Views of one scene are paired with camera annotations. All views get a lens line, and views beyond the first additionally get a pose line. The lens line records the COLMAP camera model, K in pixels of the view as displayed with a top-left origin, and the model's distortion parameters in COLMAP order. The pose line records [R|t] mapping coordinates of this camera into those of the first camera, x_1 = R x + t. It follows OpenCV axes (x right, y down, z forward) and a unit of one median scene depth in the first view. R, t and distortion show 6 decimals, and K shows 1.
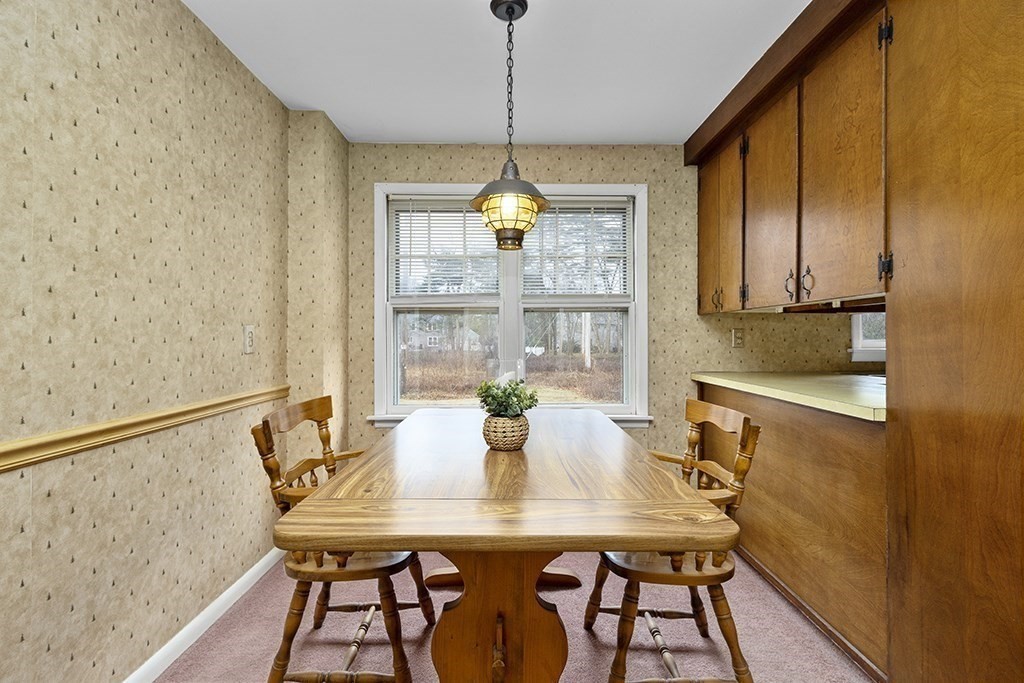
lens RADIAL K [[473.7, 0, 514.3], [0, 473.7, 335.0], [0, 0, 1]] dist [0.015779, -0.000732]
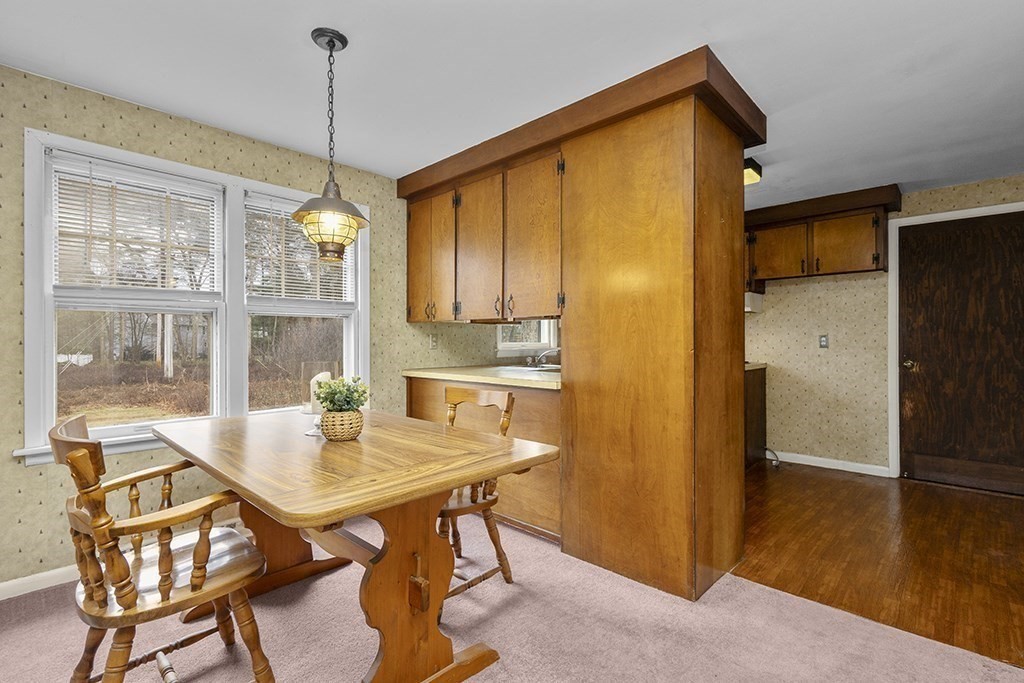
lens RADIAL K [[468.0, 0, 512.0], [0, 468.0, 341.5], [0, 0, 1]] dist [0.003774, -0.000043]
pose [[0.697842, 0.000855, 0.716251, -0.399605], [-0.004646, 0.999984, 0.003332, 0.001216], [-0.716236, -0.005653, 0.697835, -0.044562]]
